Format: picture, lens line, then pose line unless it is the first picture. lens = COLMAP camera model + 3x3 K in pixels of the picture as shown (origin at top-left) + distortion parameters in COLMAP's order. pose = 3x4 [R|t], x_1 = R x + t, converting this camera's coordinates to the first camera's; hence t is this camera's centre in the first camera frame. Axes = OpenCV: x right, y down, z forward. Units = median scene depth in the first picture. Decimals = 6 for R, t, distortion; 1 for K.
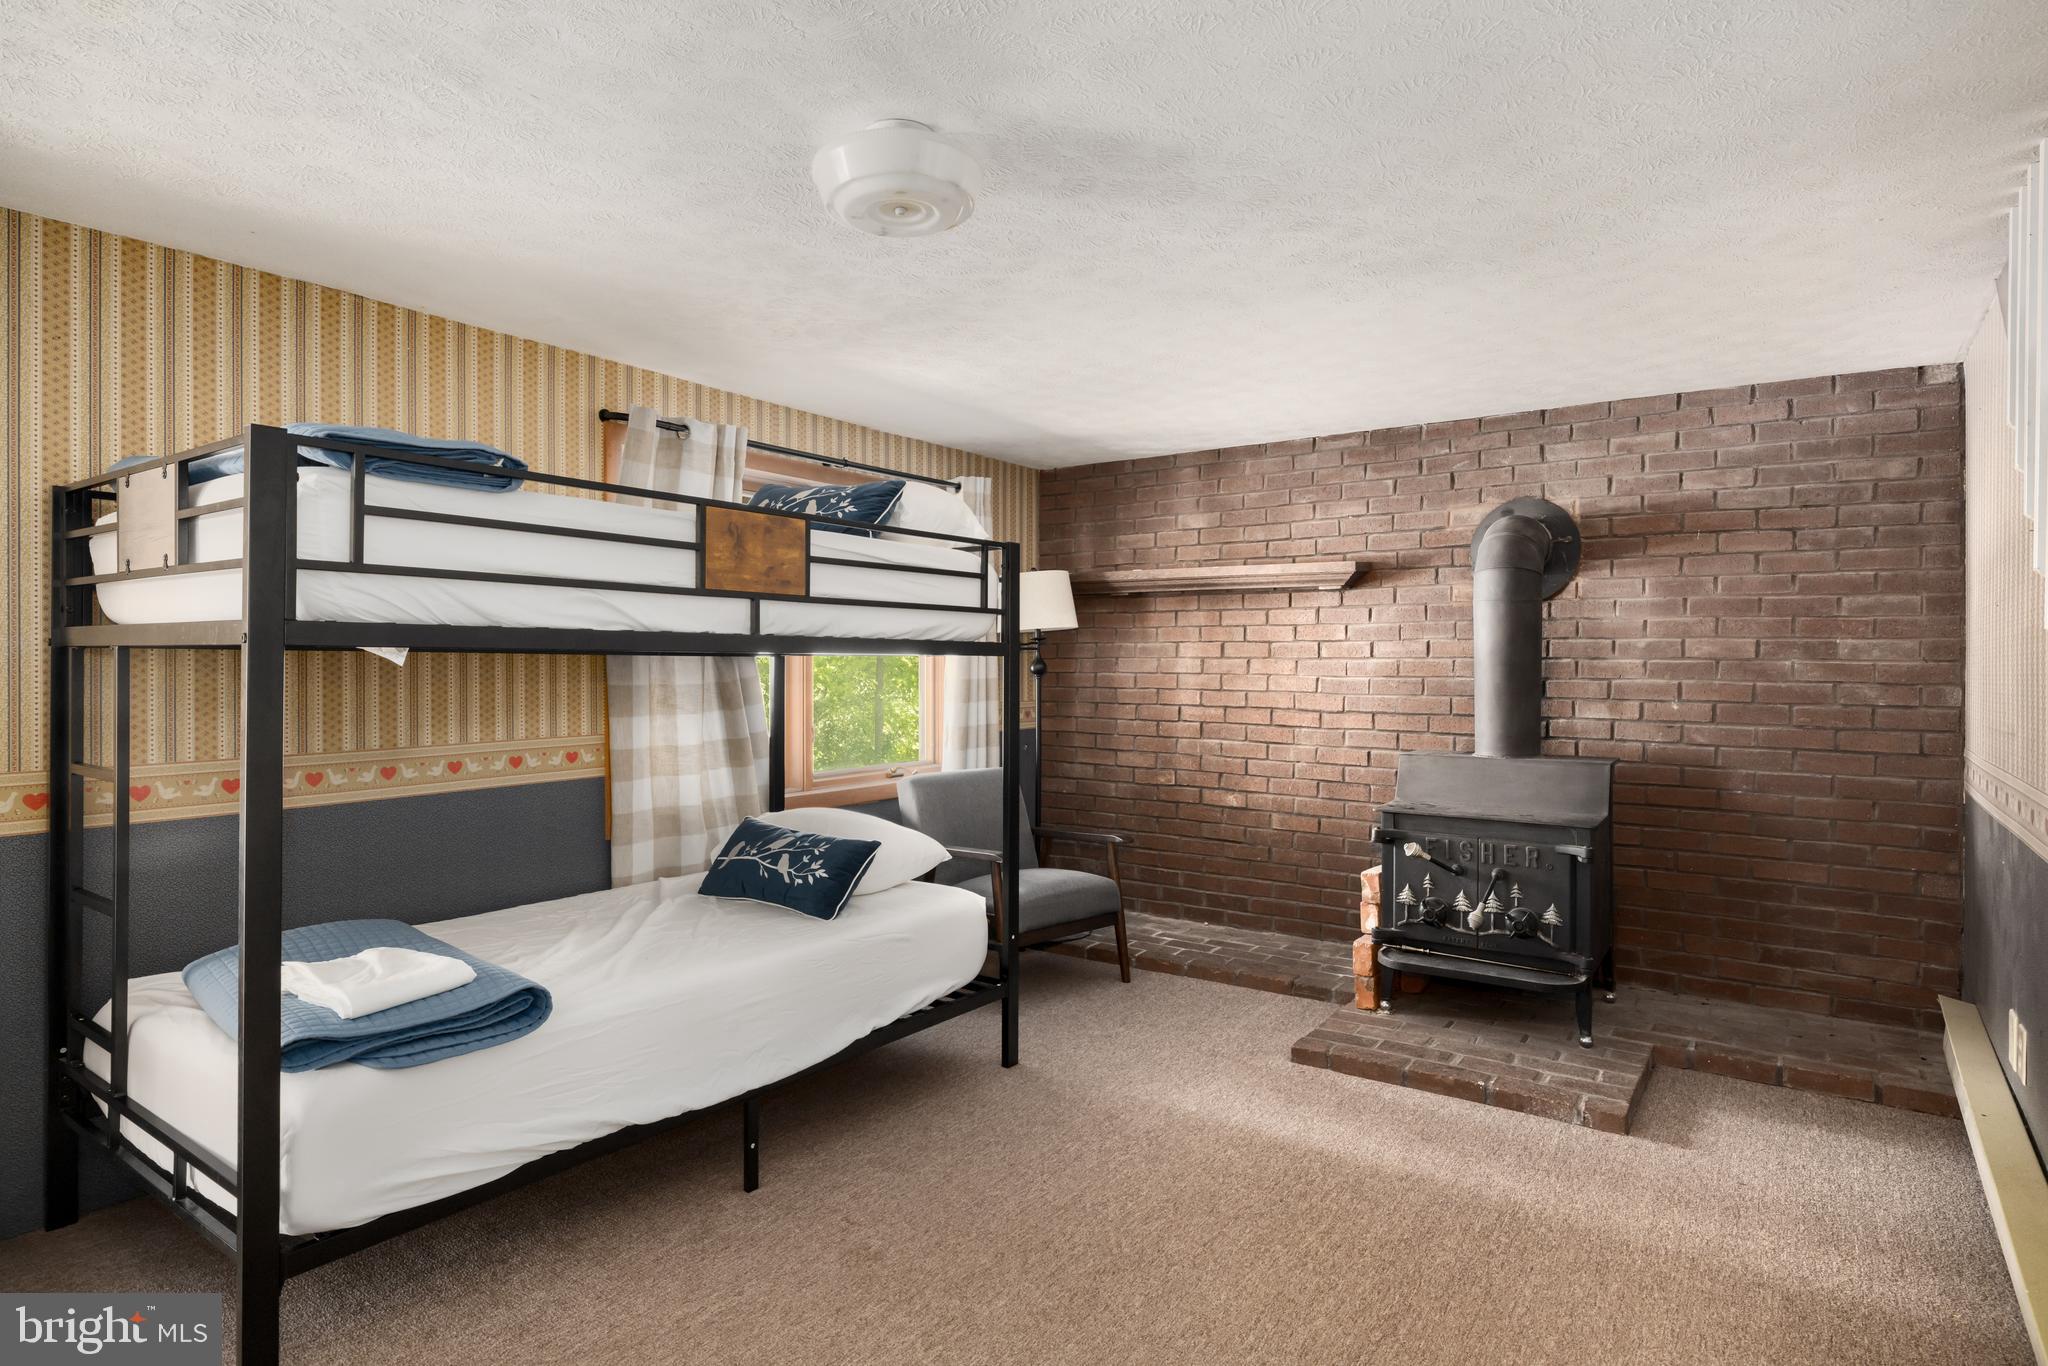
lens RADIAL K [[1096.3, 0, 1020.2], [0, 1096.3, 662.1], [0, 0, 1]] dist [-0.005396, 0.000373]
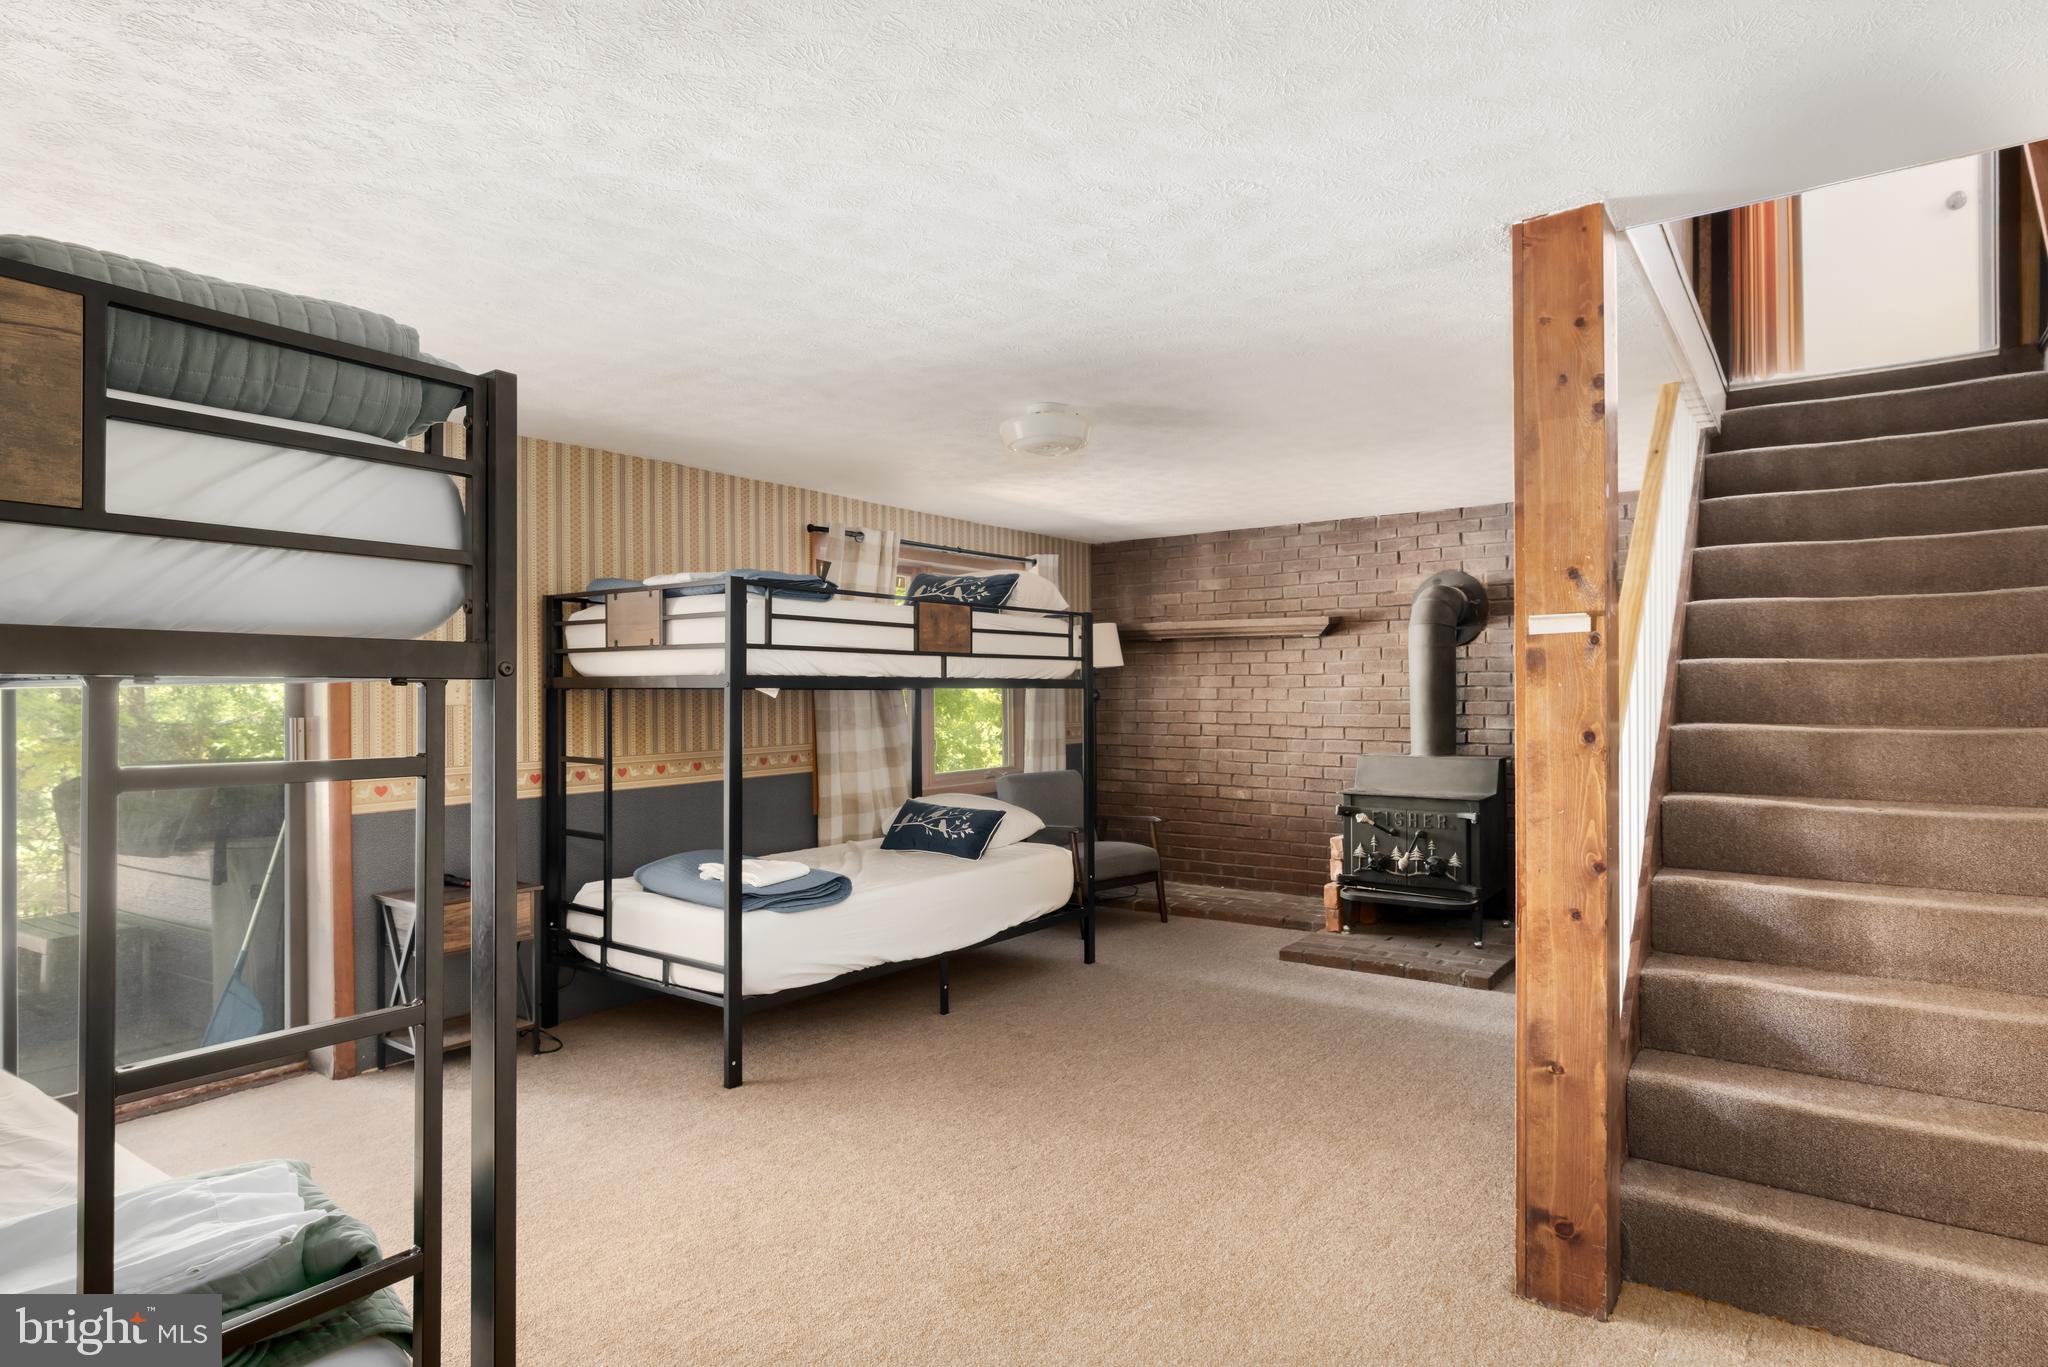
lens RADIAL K [[1096.3, 0, 1023.4], [0, 1096.3, 684.3], [0, 0, 1]] dist [-0.005396, 0.000373]
pose [[0.999860, -0.008503, -0.014380, -0.070238], [0.008417, 0.999946, -0.006048, -0.002636], [0.014431, 0.005926, 0.999878, -0.462159]]
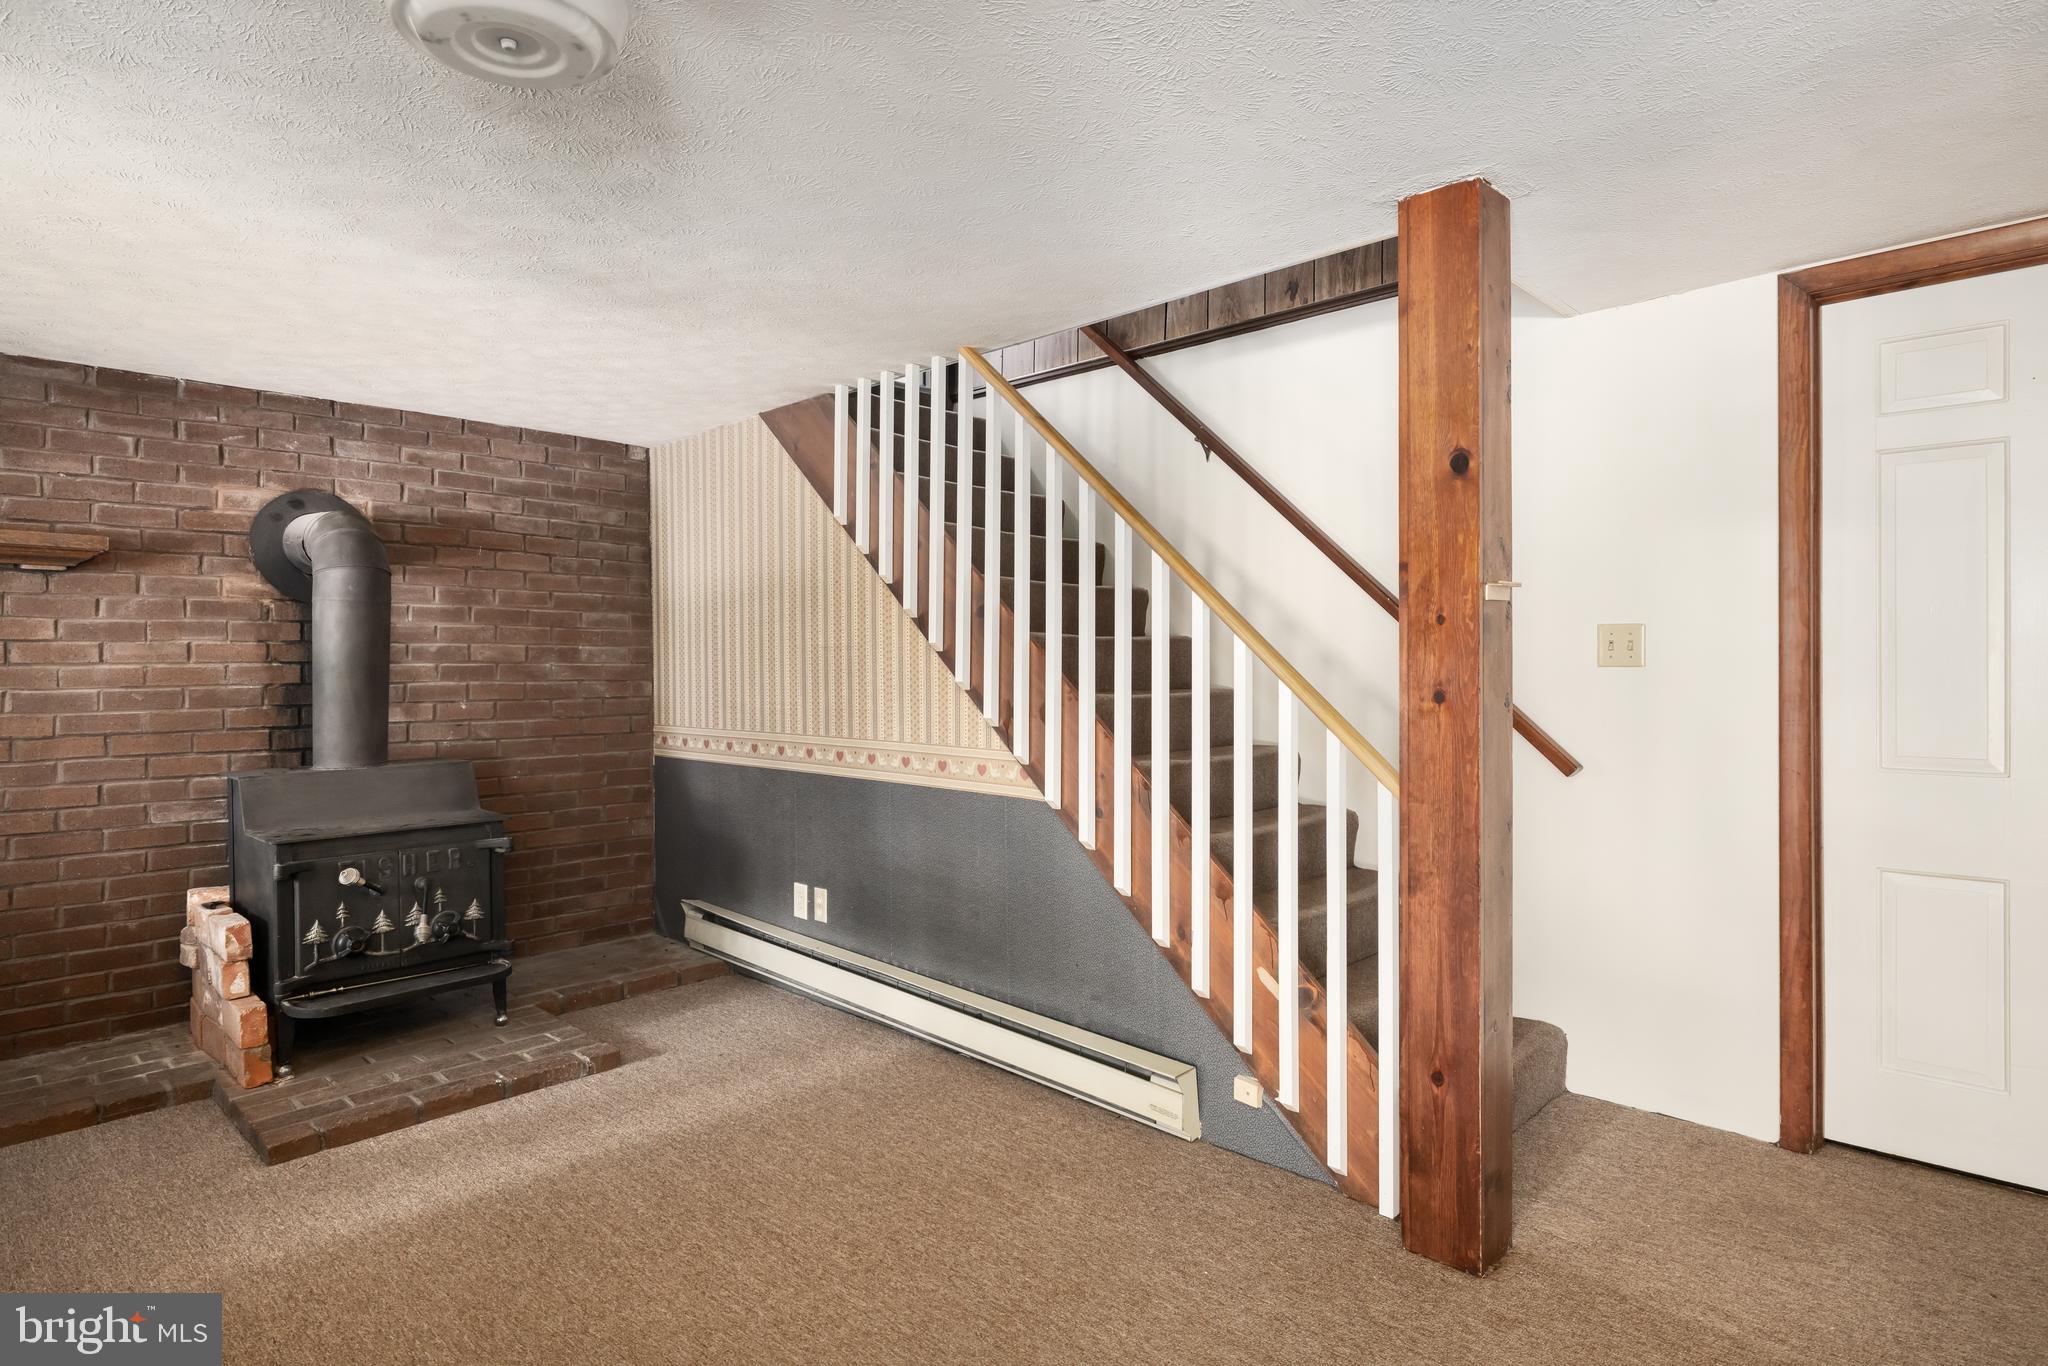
lens RADIAL K [[1096.3, 0, 1033.9], [0, 1096.3, 661.4], [0, 0, 1]] dist [-0.005396, 0.000373]
pose [[0.141227, -0.004883, 0.989965, -0.436311], [0.007262, 0.999966, 0.003896, -0.004403], [-0.989951, 0.006639, 0.141258, 0.308594]]
